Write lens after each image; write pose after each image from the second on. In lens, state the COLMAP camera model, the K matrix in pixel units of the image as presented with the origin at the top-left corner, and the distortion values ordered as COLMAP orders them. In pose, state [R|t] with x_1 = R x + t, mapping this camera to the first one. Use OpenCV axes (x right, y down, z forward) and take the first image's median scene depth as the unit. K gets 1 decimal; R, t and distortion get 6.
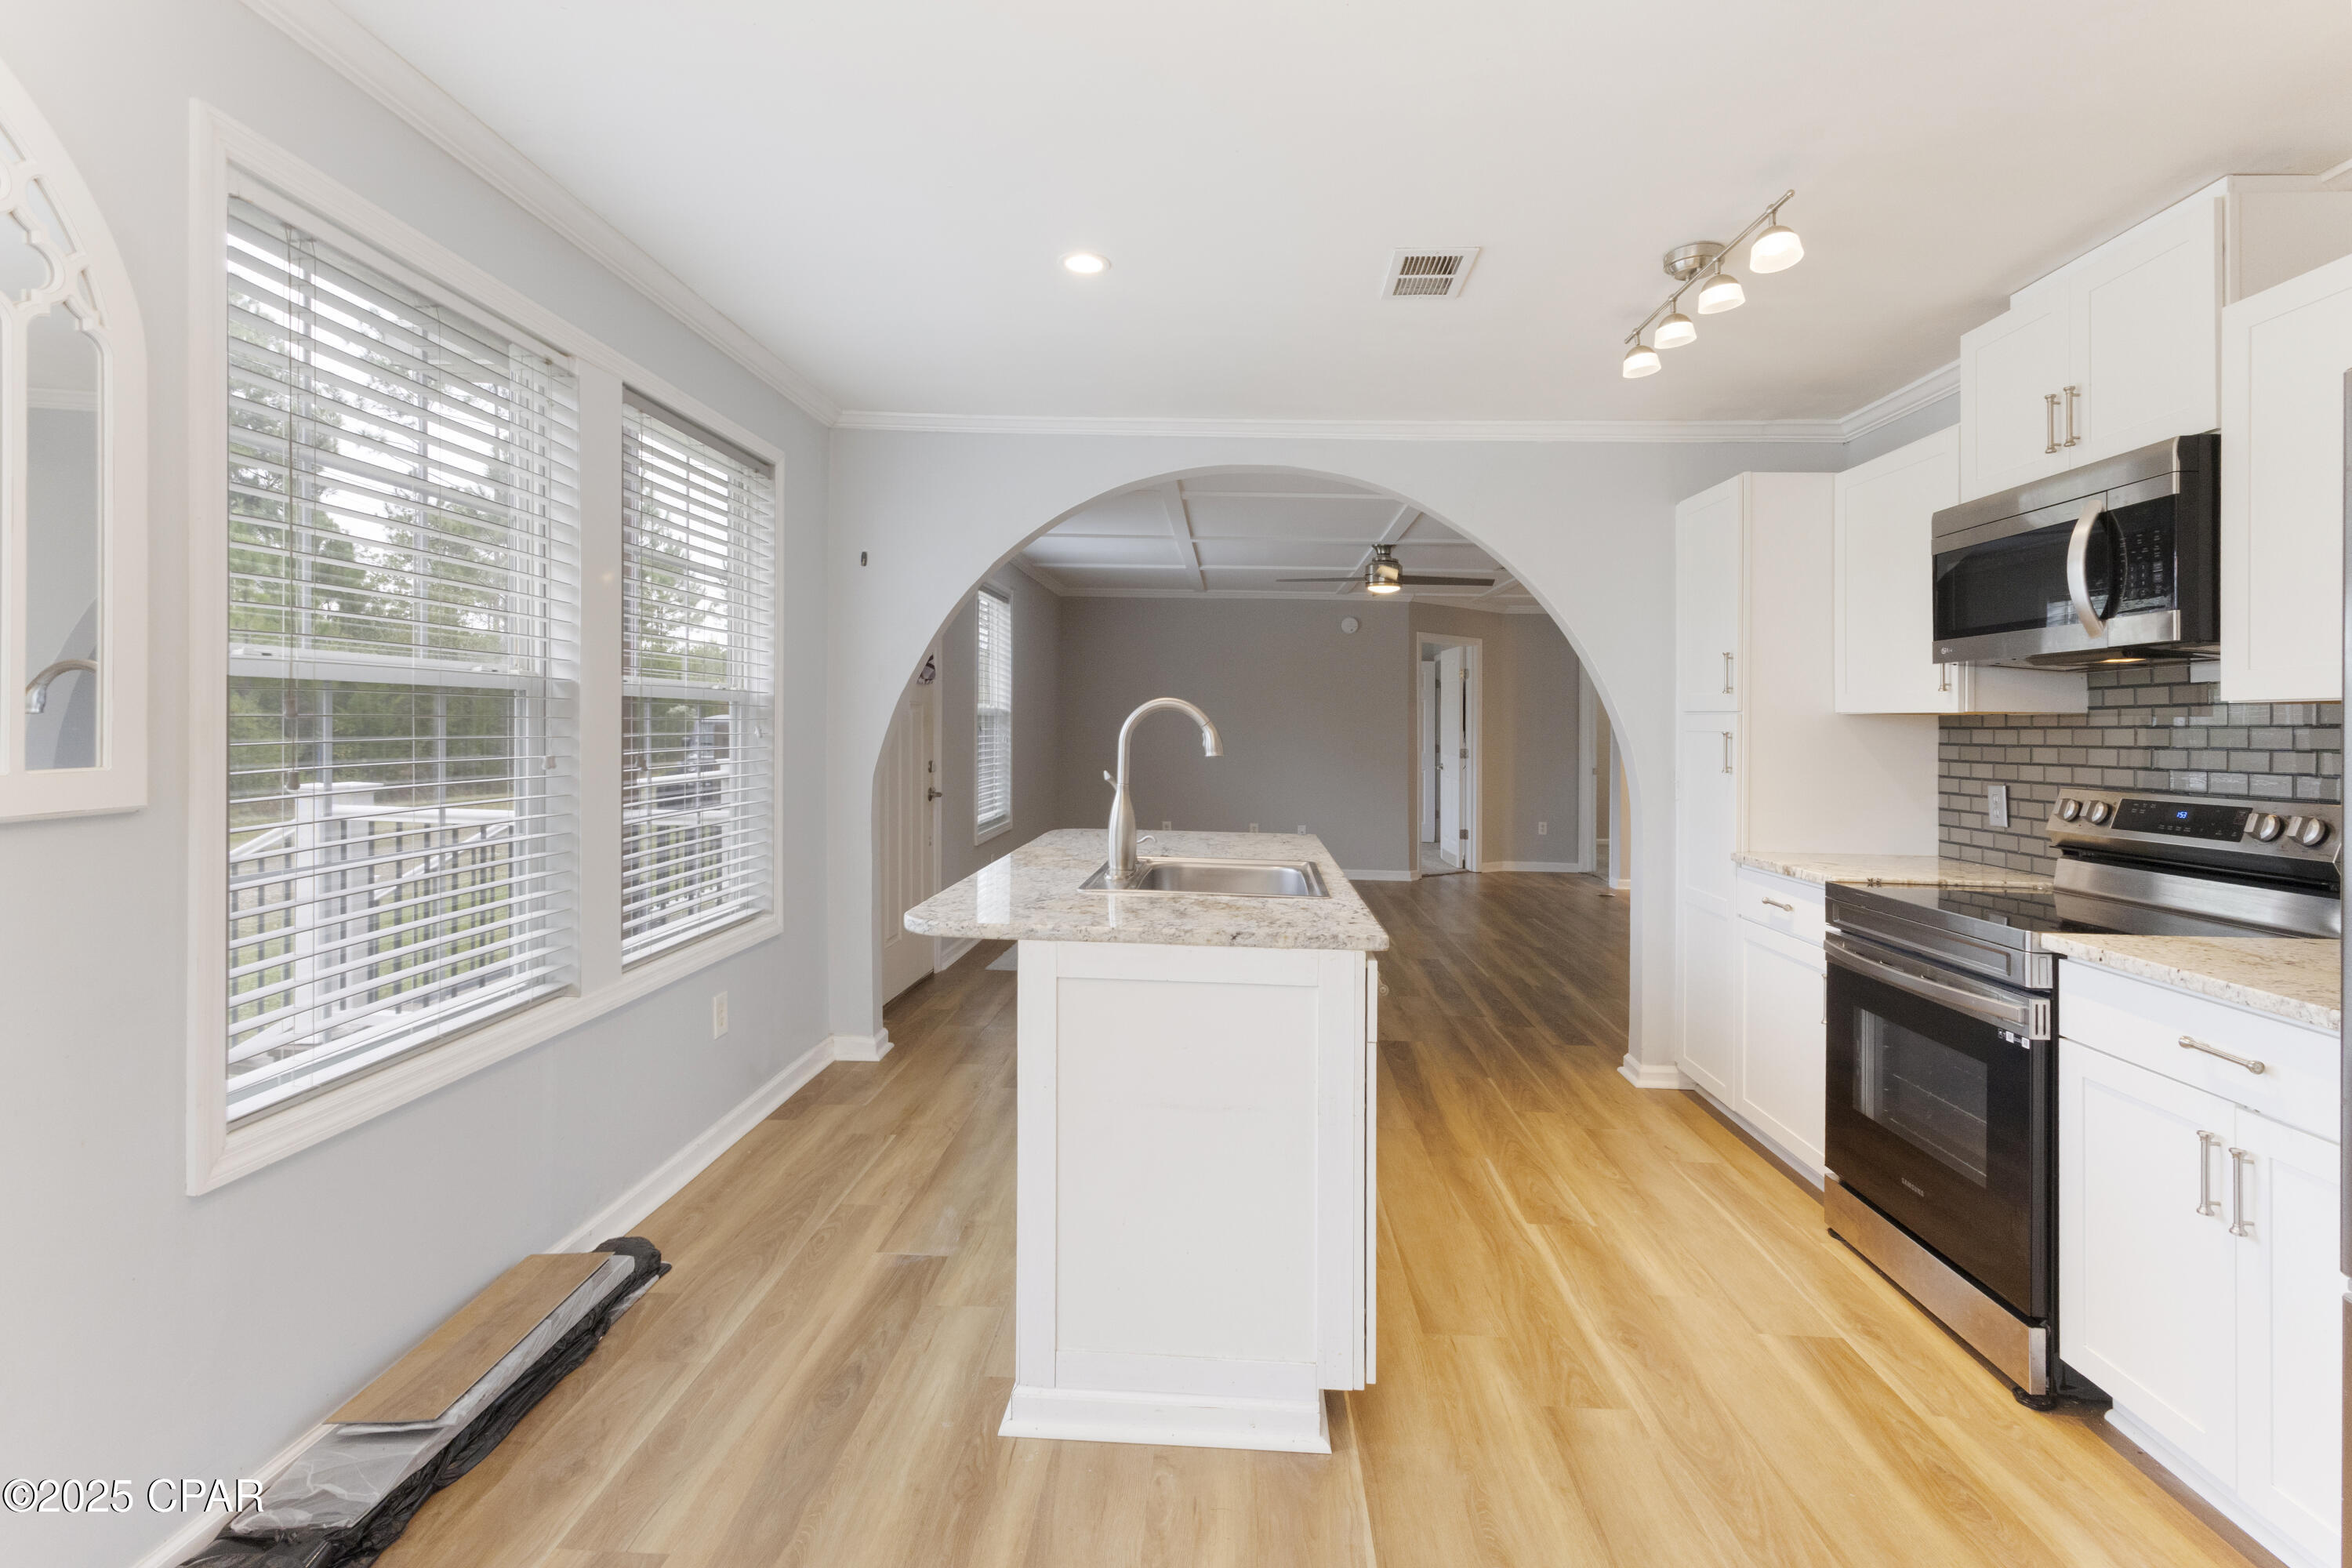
lens RADIAL K [[1084.6, 0, 1201.4], [0, 1084.6, 756.0], [0, 0, 1]] dist [-0.001551, -0.000048]
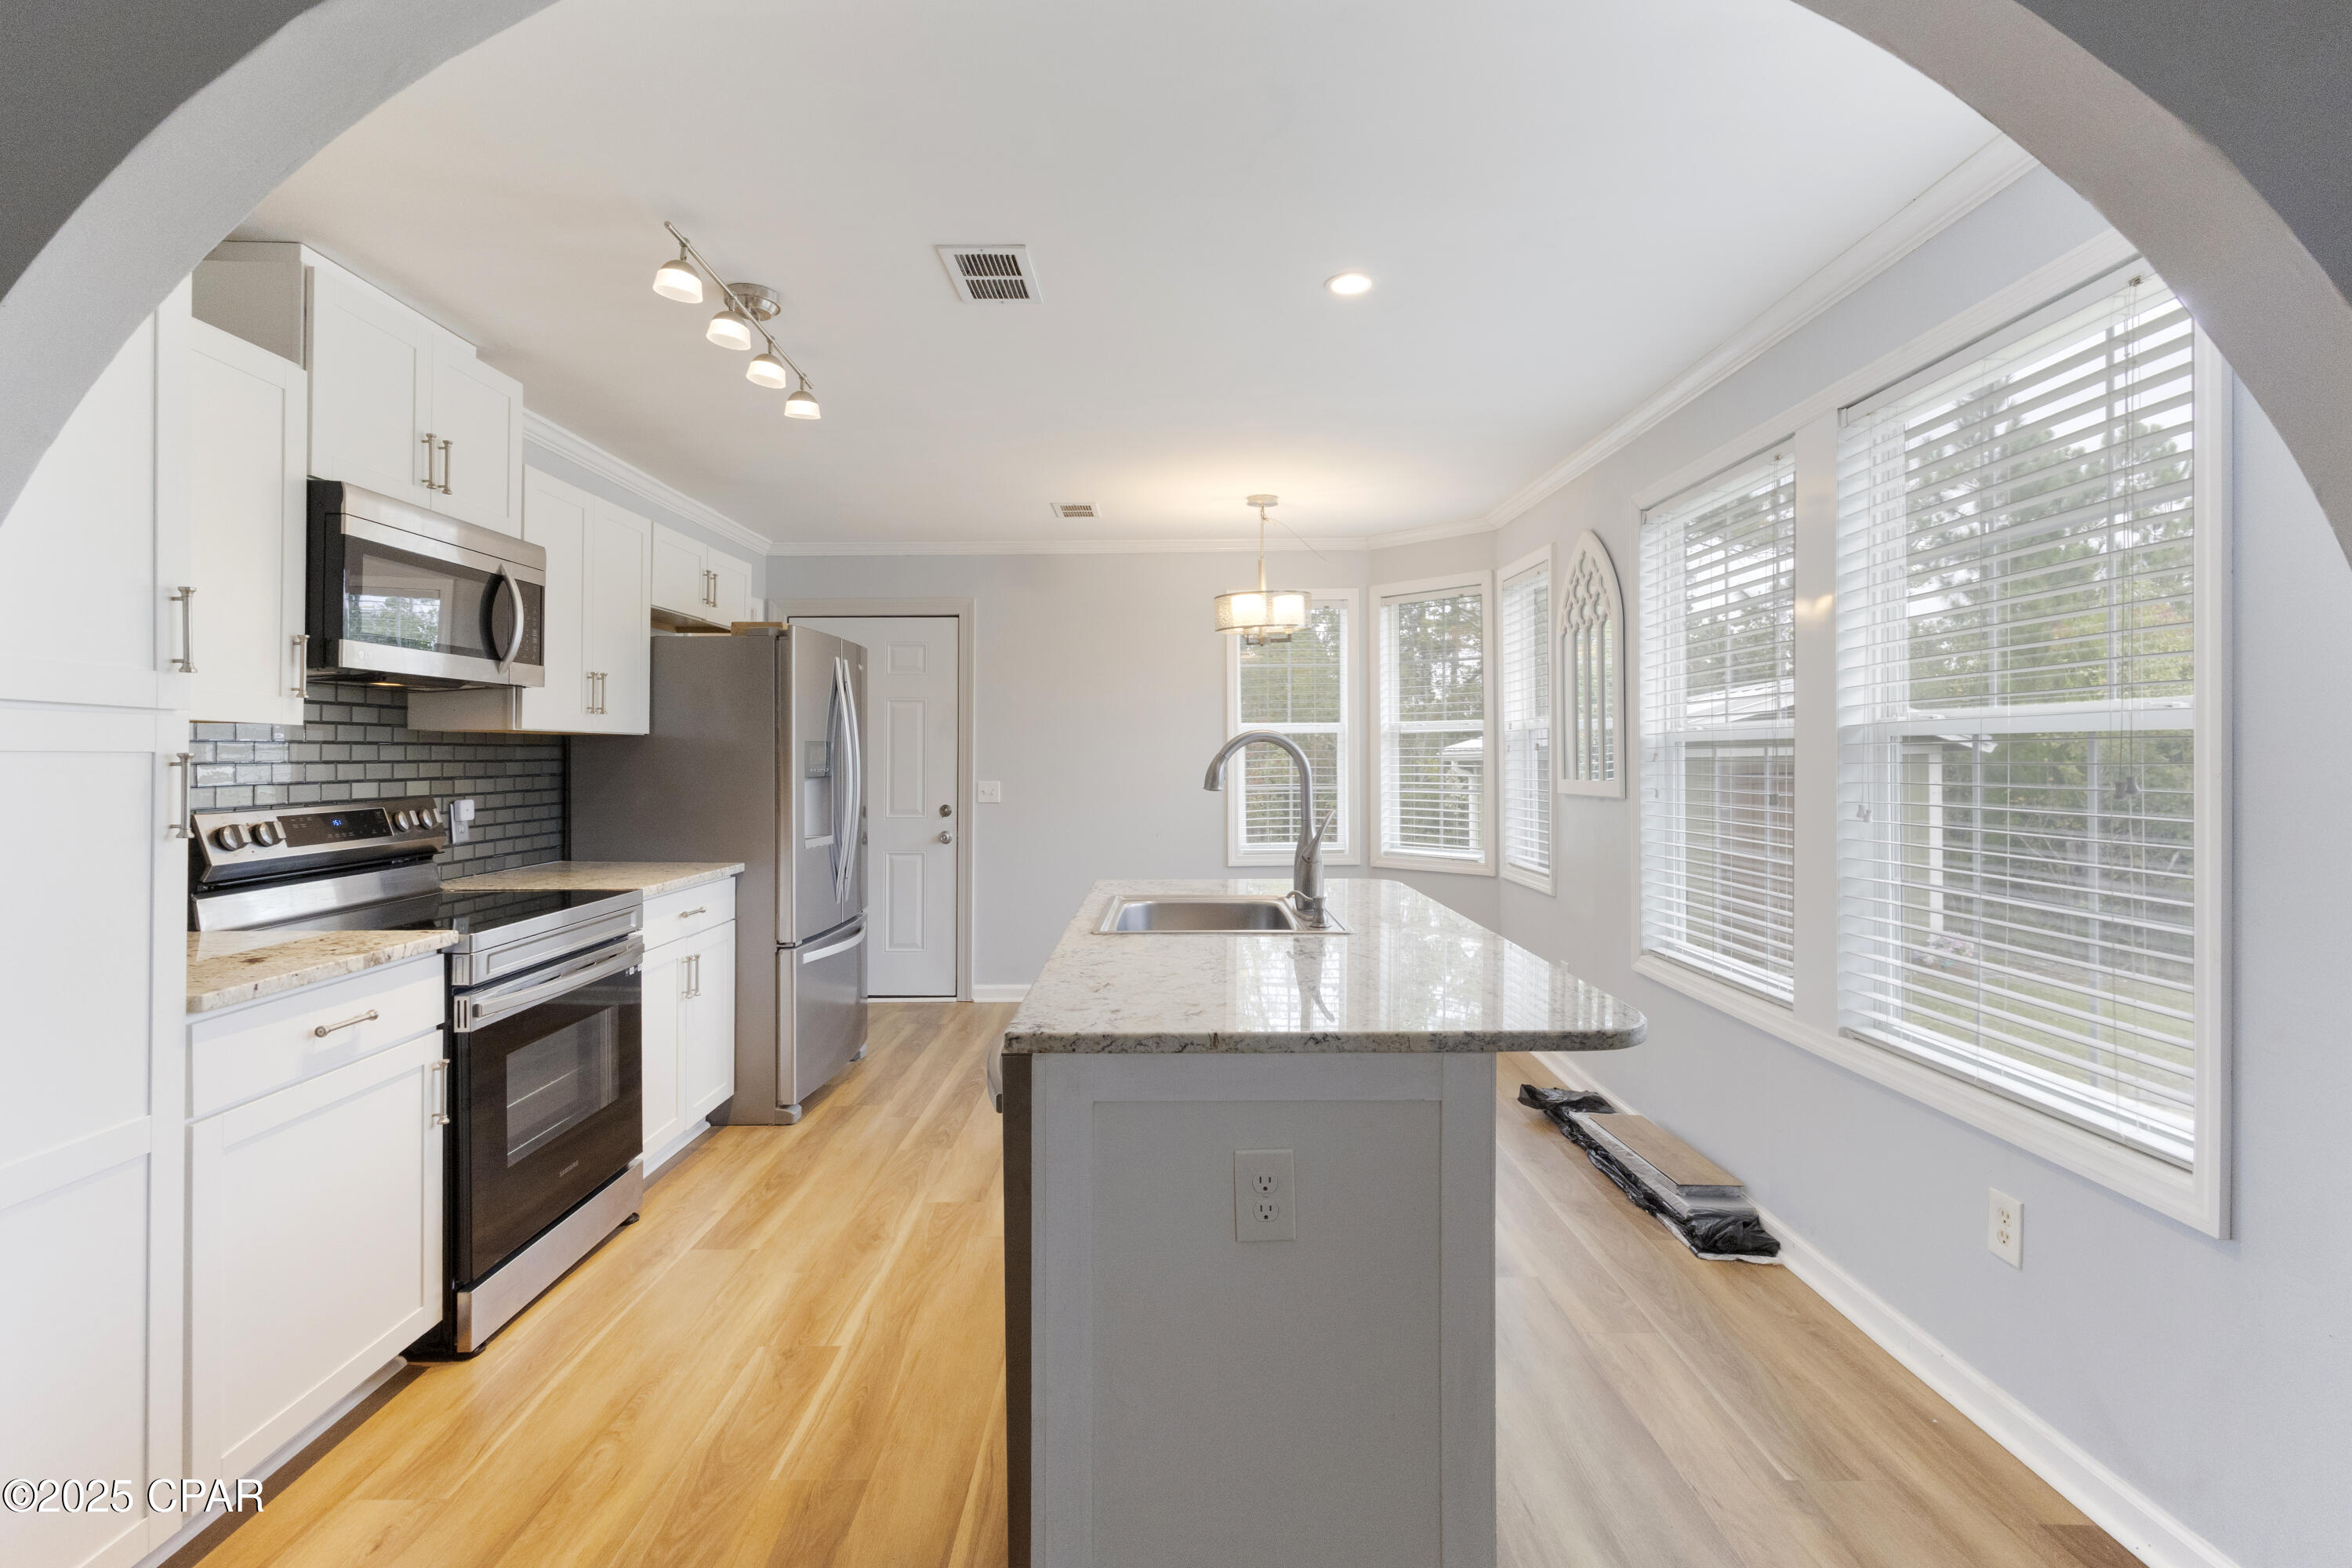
lens RADIAL K [[1084.6, 0, 1181.8], [0, 1084.6, 763.7], [0, 0, 1]] dist [-0.001551, -0.000048]
pose [[-0.998769, -0.017288, -0.046489, 0.090514], [-0.018888, 0.999237, 0.034184, -0.054367], [0.045862, 0.035020, -0.998334, 1.945185]]
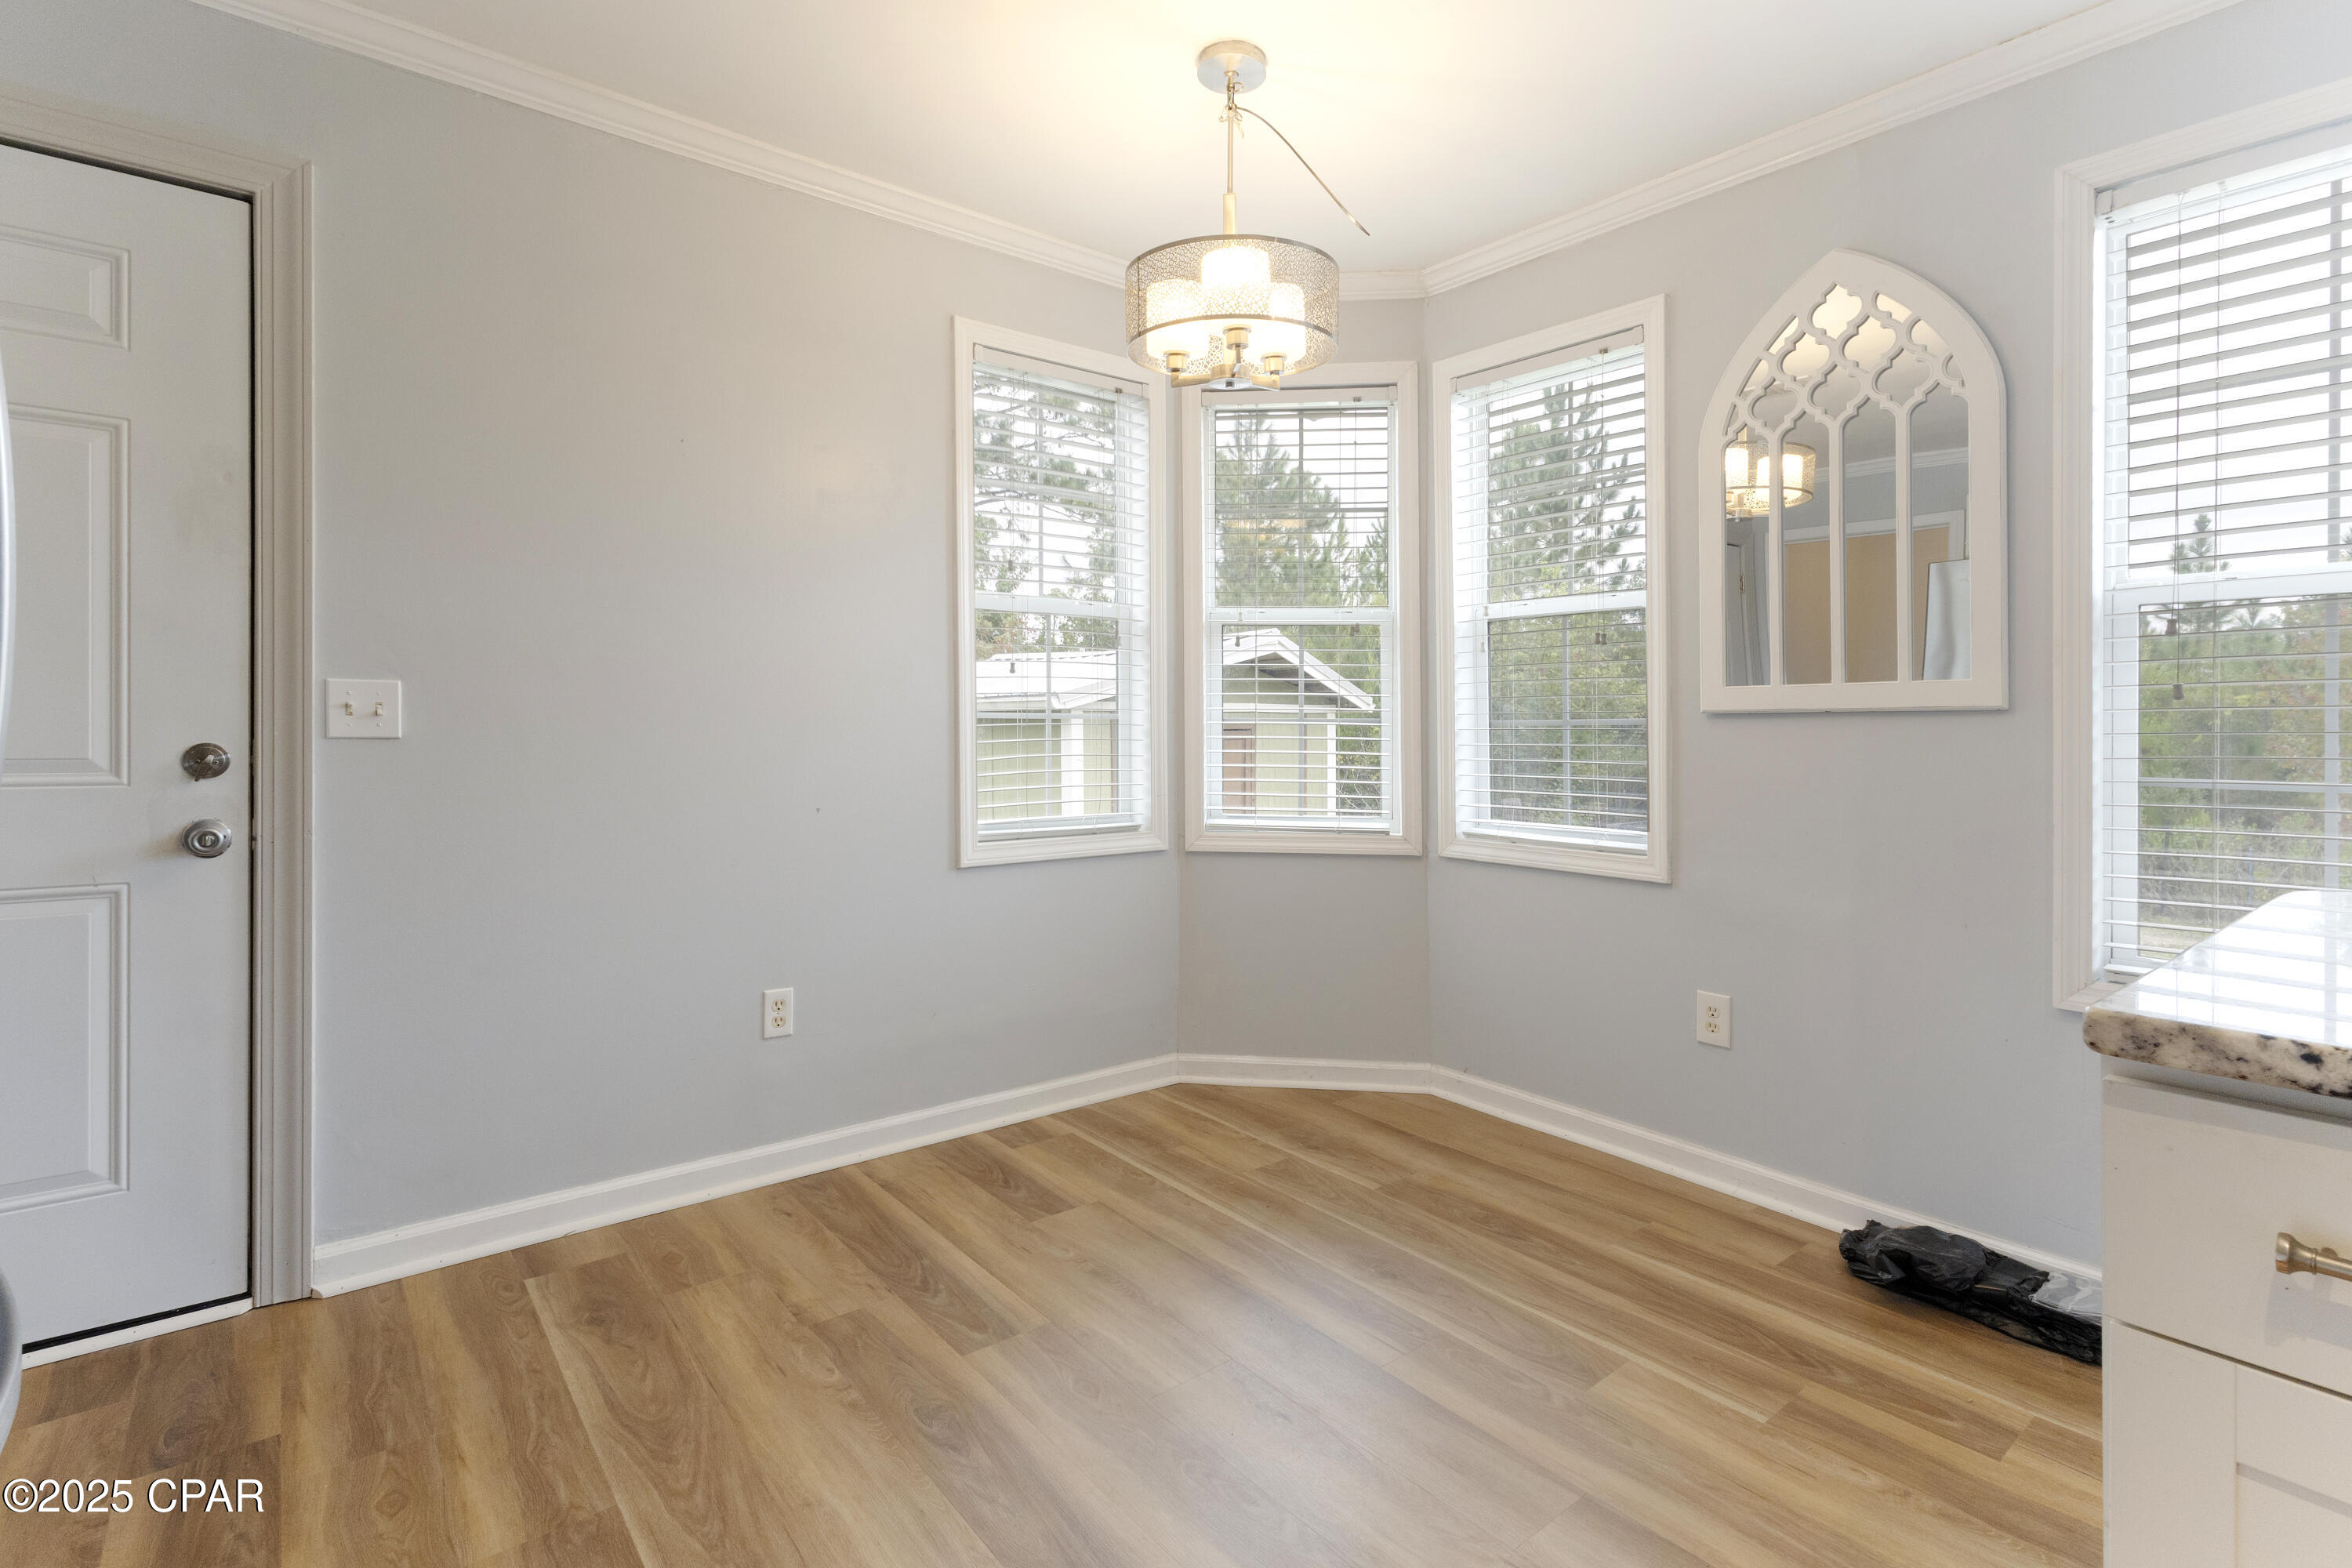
lens RADIAL K [[1084.6, 0, 1173.1], [0, 1084.6, 787.8], [0, 0, 1]] dist [-0.001551, -0.000048]
pose [[-0.721692, -0.001938, -0.692212, 0.492545], [-0.067118, 0.995480, 0.067189, 0.049697], [0.688953, 0.094950, -0.718560, 0.720792]]
